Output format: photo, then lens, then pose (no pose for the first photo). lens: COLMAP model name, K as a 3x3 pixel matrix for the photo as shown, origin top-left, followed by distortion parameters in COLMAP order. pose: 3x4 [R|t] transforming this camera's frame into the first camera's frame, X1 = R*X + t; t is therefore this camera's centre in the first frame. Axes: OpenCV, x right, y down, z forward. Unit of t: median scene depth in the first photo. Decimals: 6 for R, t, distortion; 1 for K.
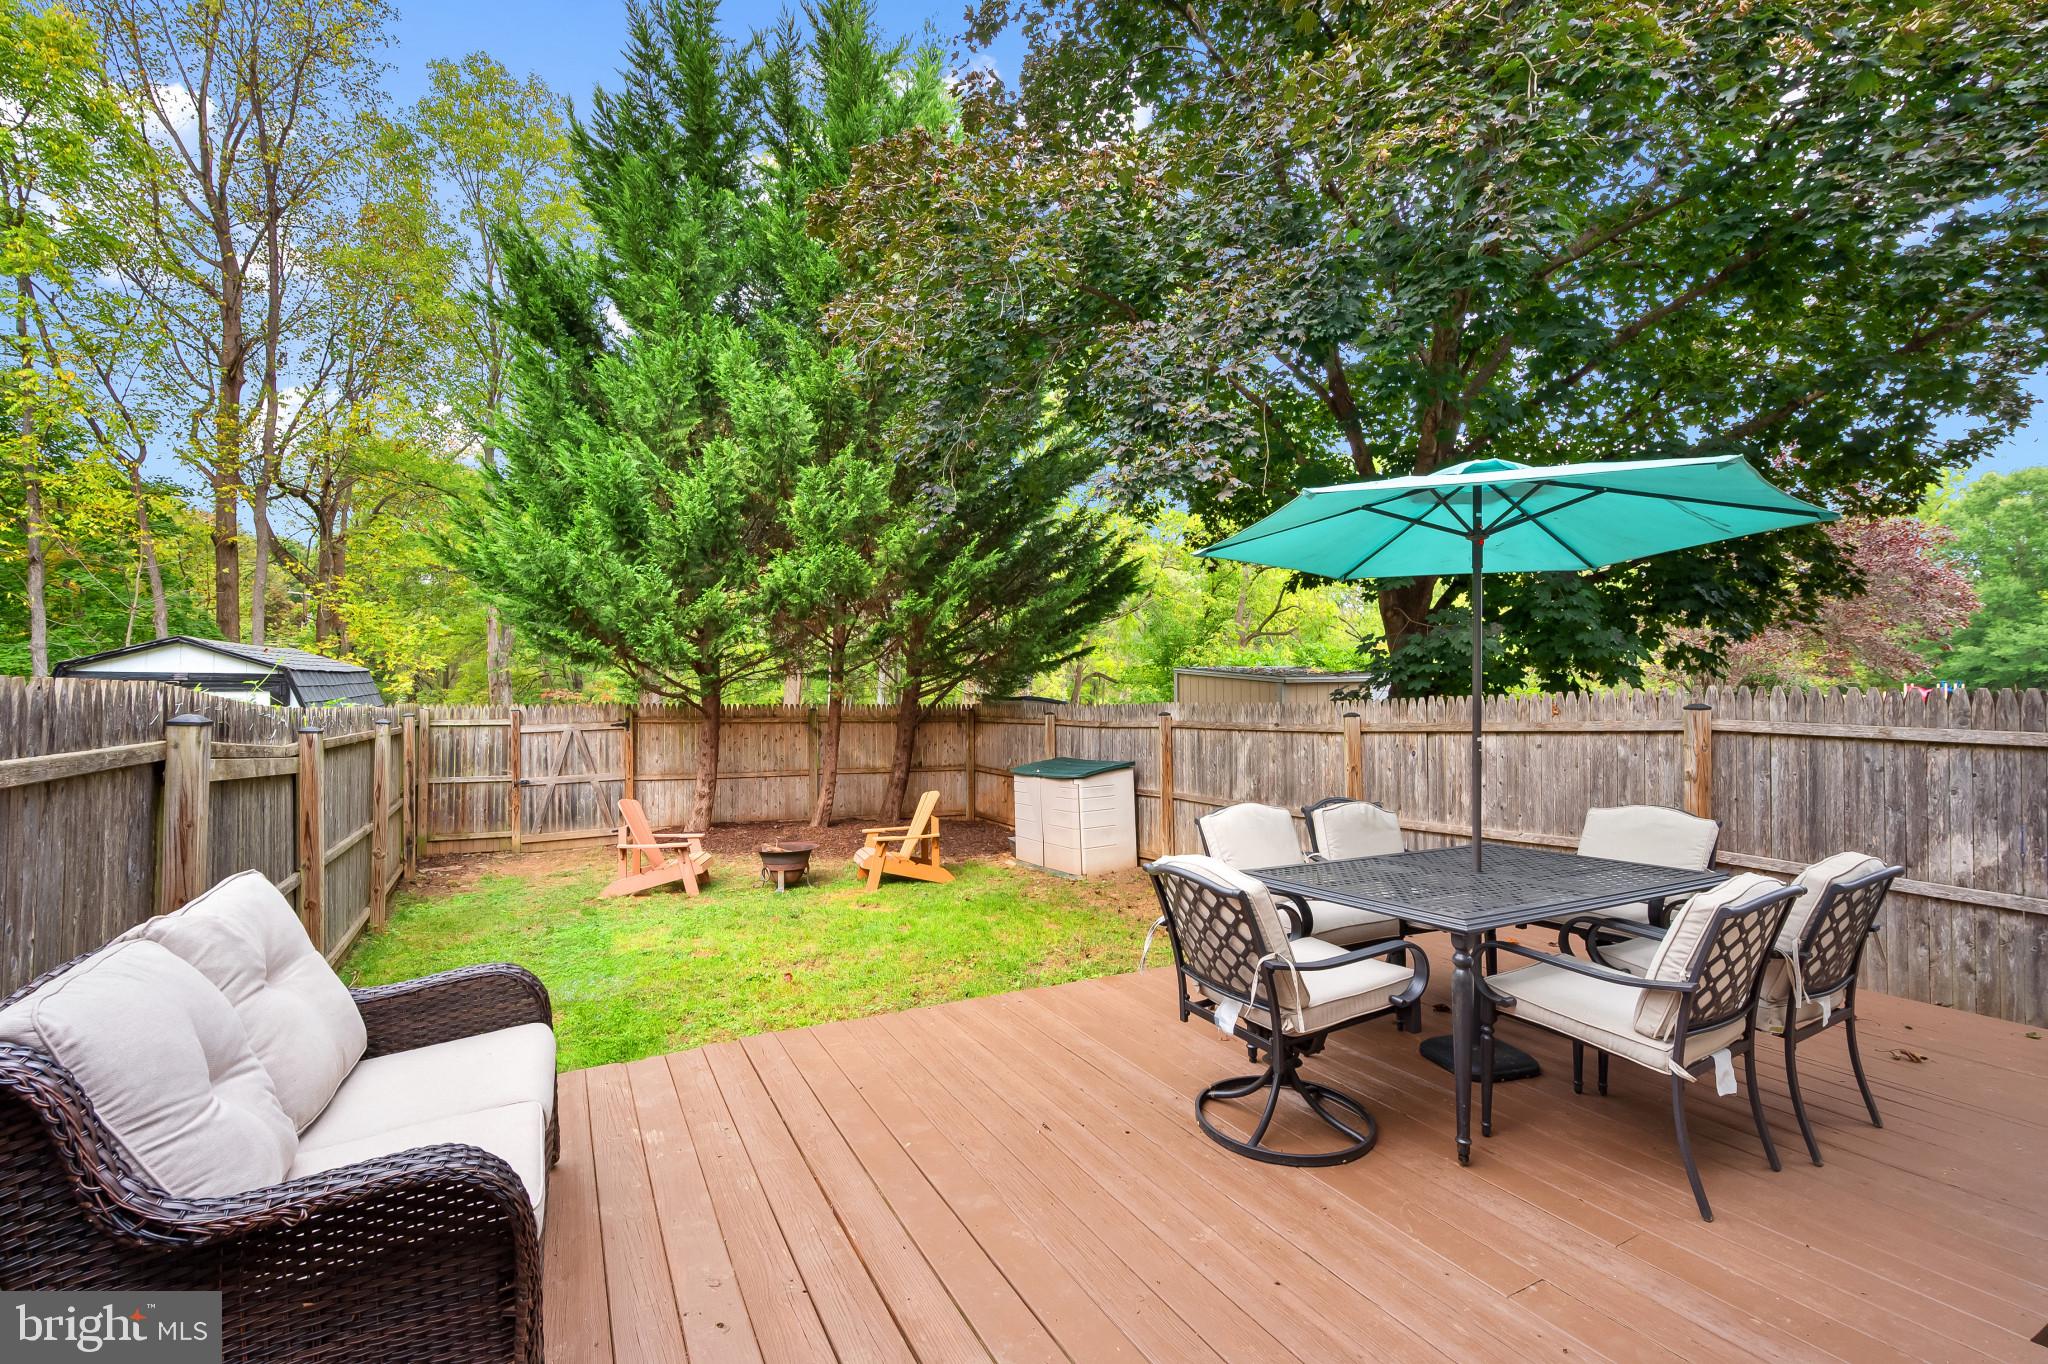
lens RADIAL K [[906.0, 0, 1011.4], [0, 906.0, 676.3], [0, 0, 1]] dist [-0.000462, 0.000911]
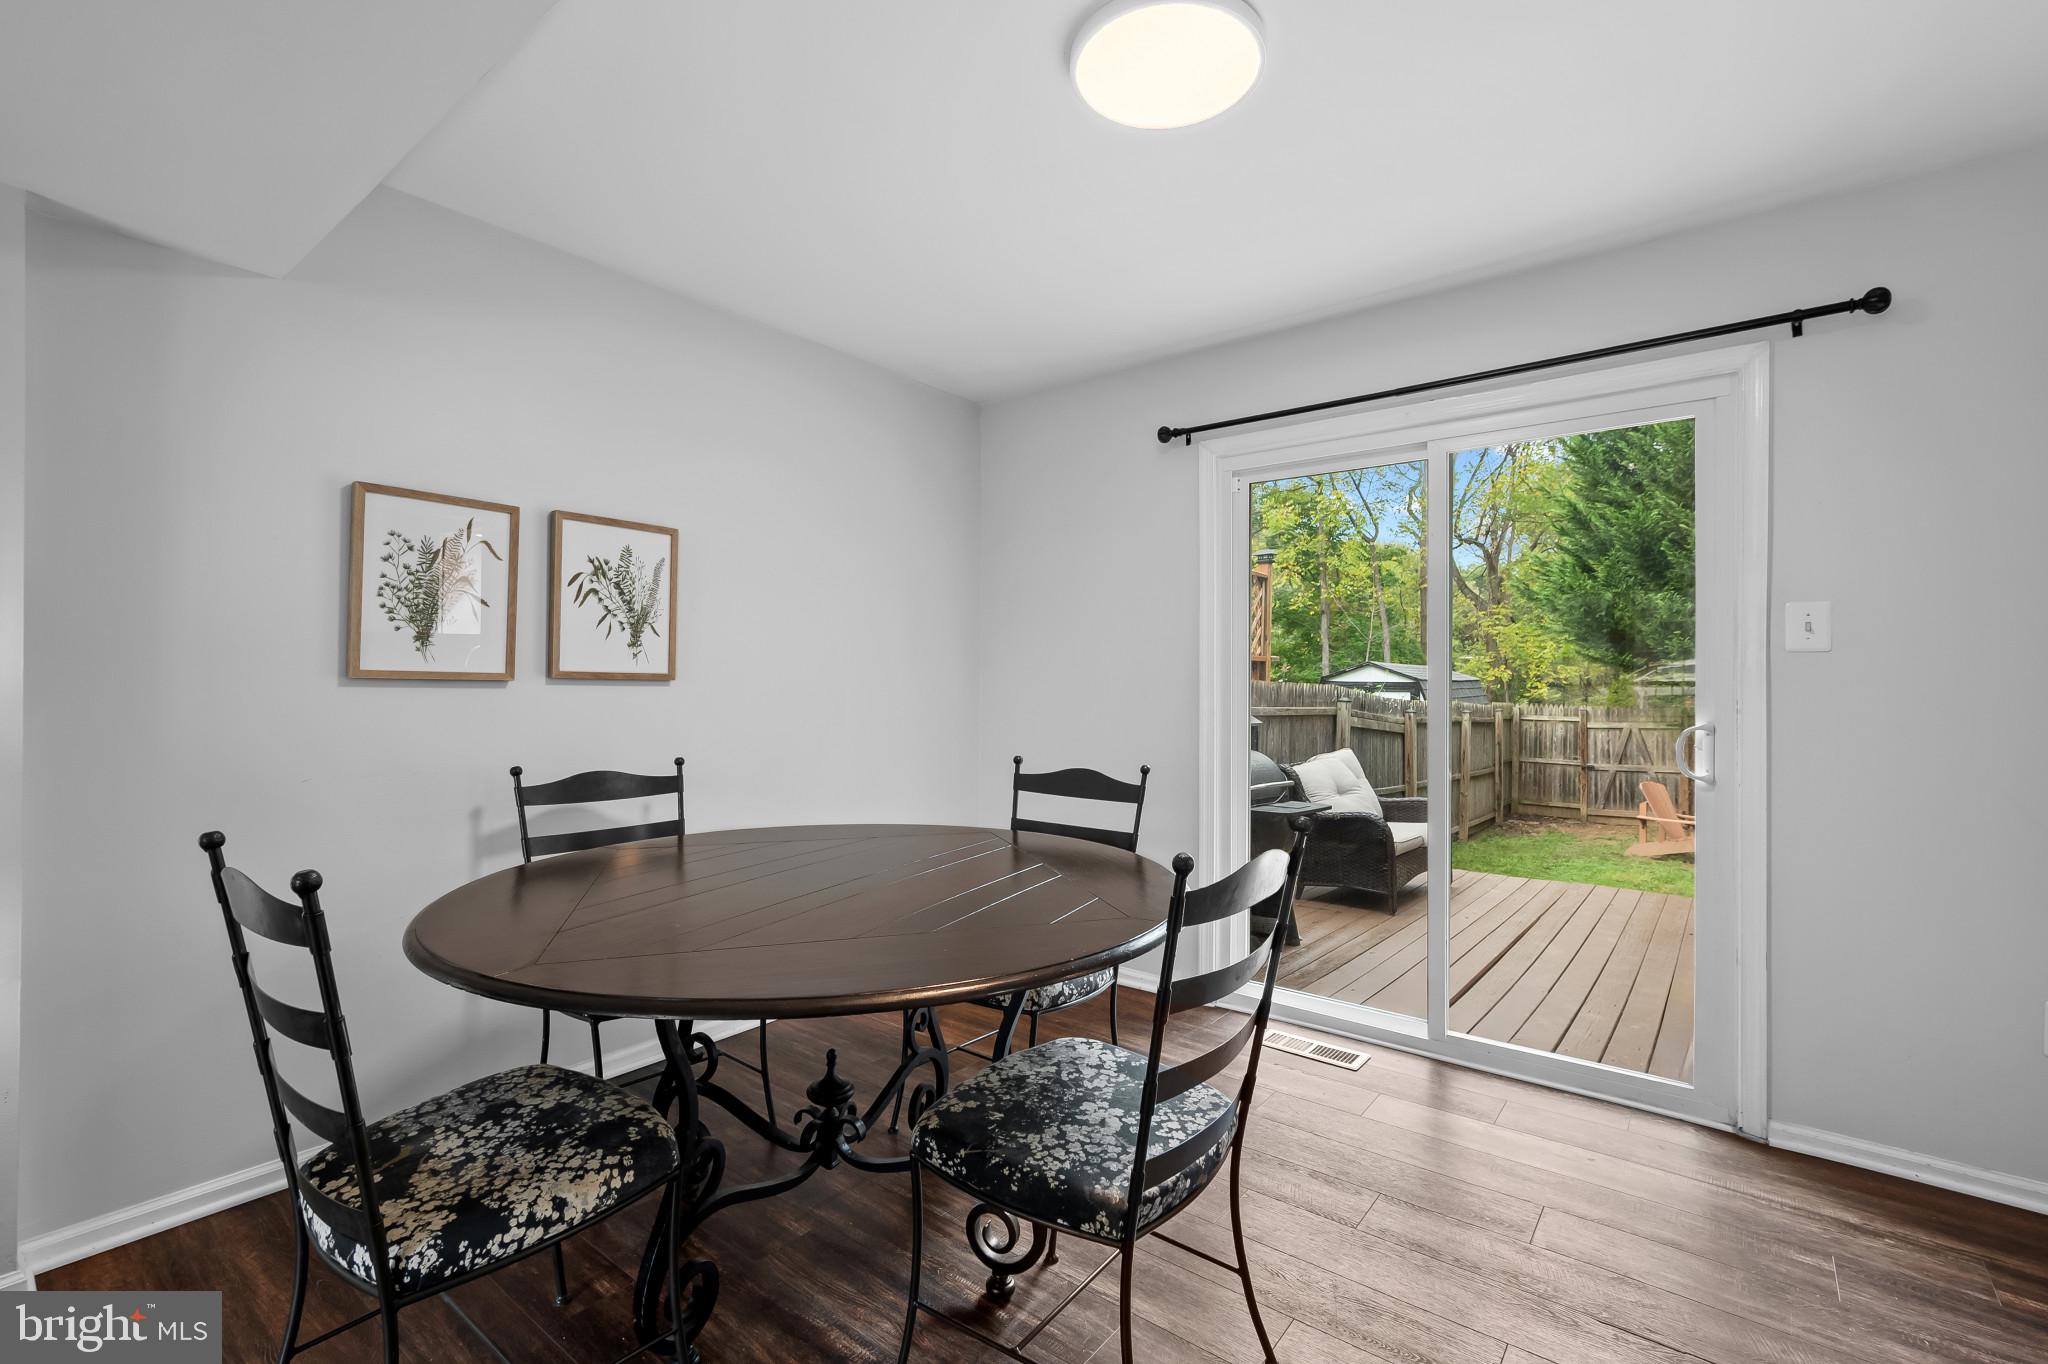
lens RADIAL K [[906.0, 0, 1018.8], [0, 906.0, 680.3], [0, 0, 1]] dist [-0.000462, 0.000911]
pose [[0.403659, -0.004895, -0.914897, 0.341083], [-0.000234, 0.999985, -0.005453, 0.002724], [0.914910, 0.002415, 0.403651, -0.280024]]
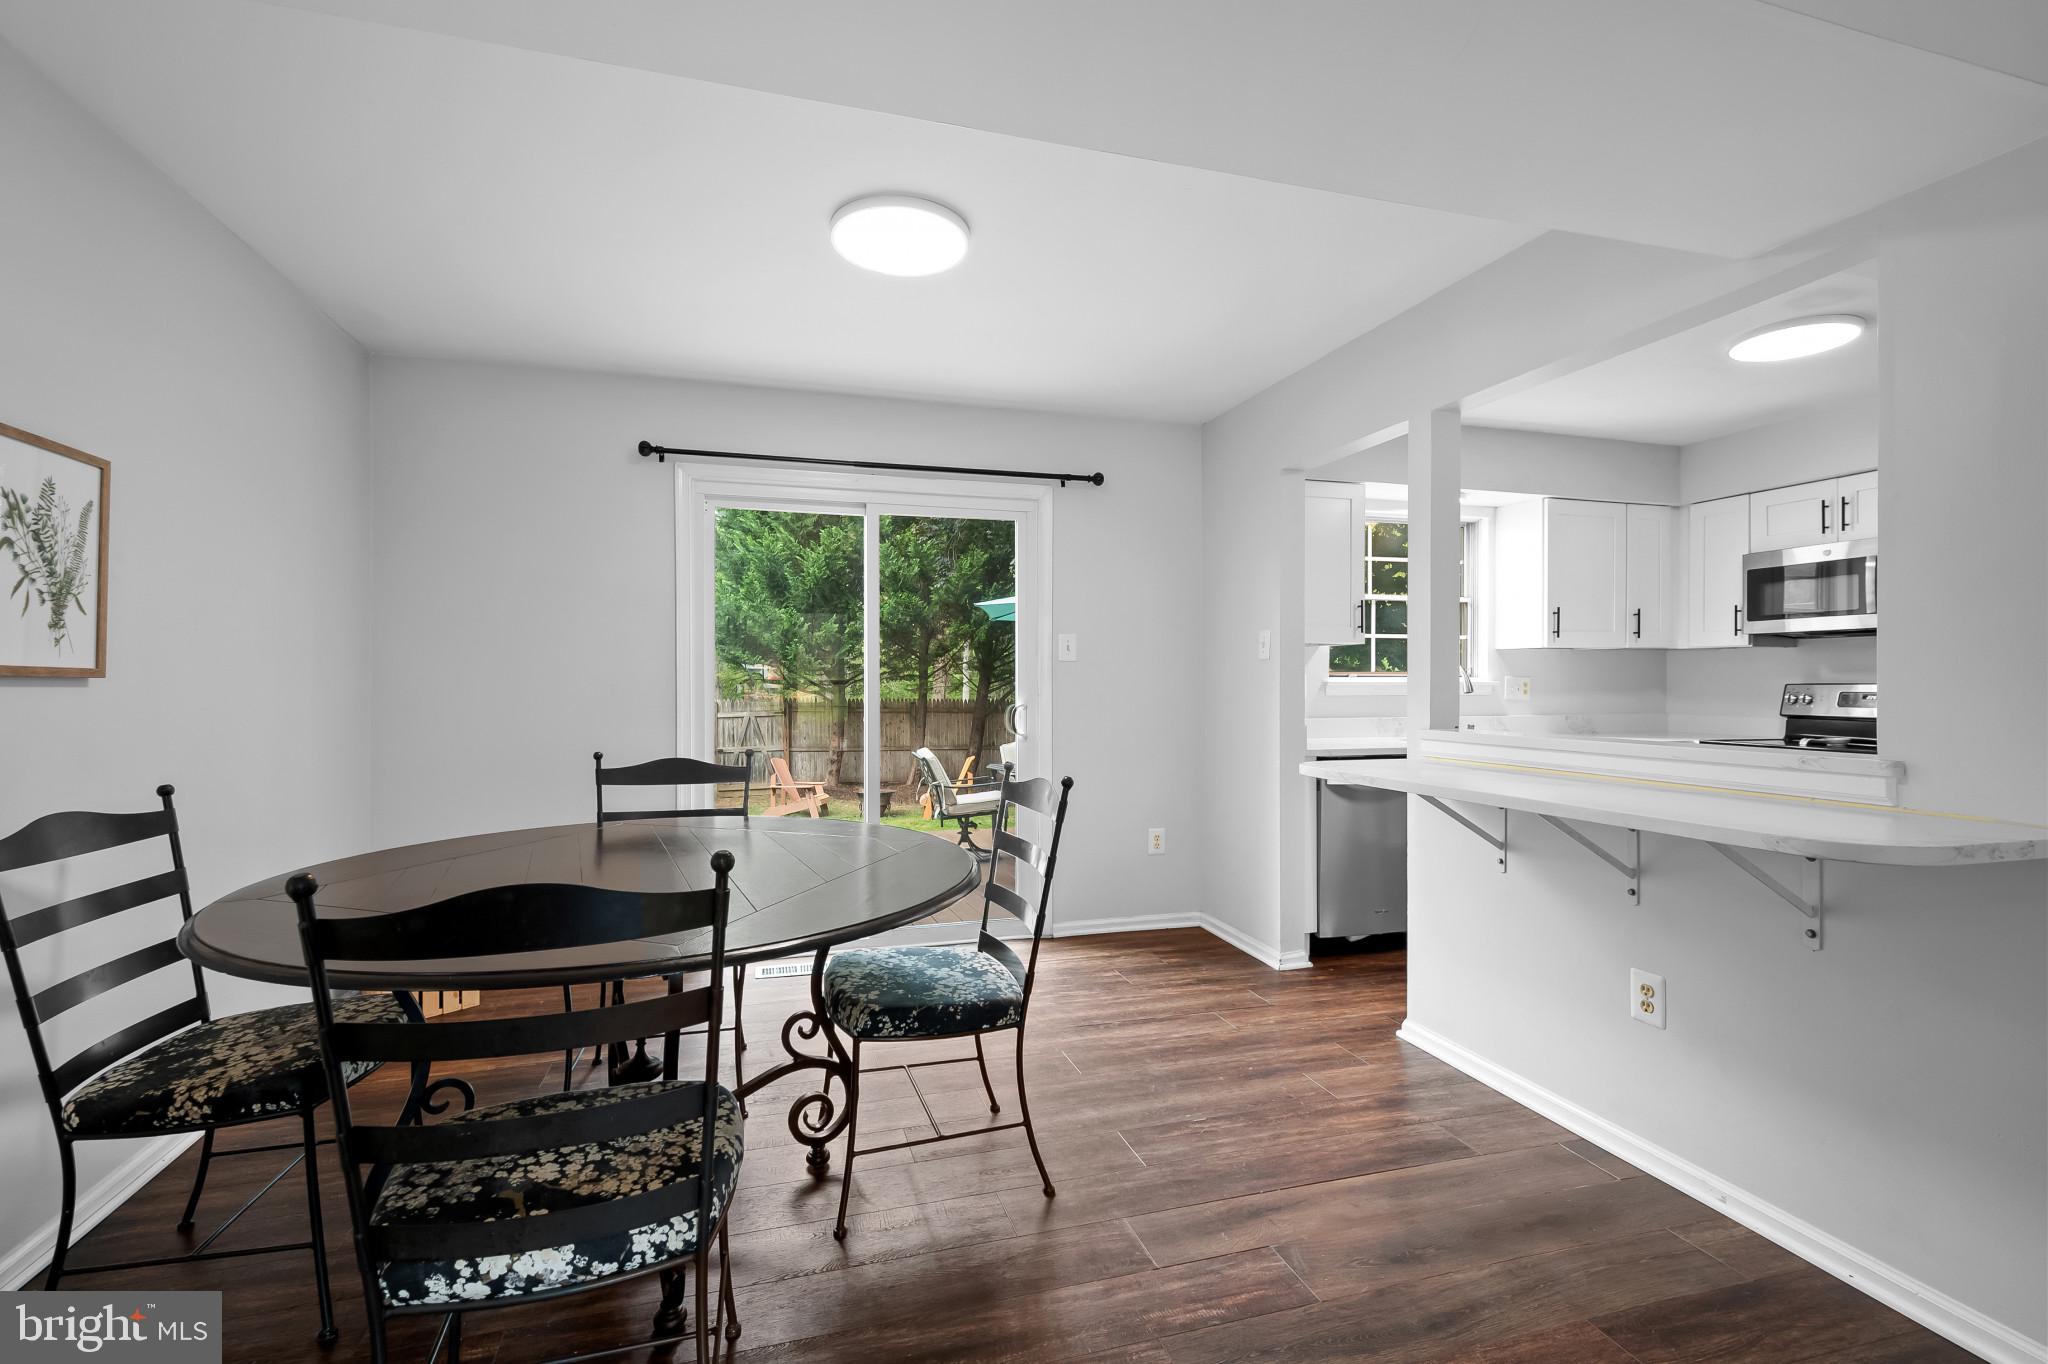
lens RADIAL K [[906.0, 0, 1012.0], [0, 906.0, 678.8], [0, 0, 1]] dist [-0.000462, 0.000911]
pose [[0.979897, -0.004906, -0.199443, 0.267958], [0.004807, 0.999988, -0.000979, 0.002476], [0.199446, 0.000001, 0.979909, -0.424146]]
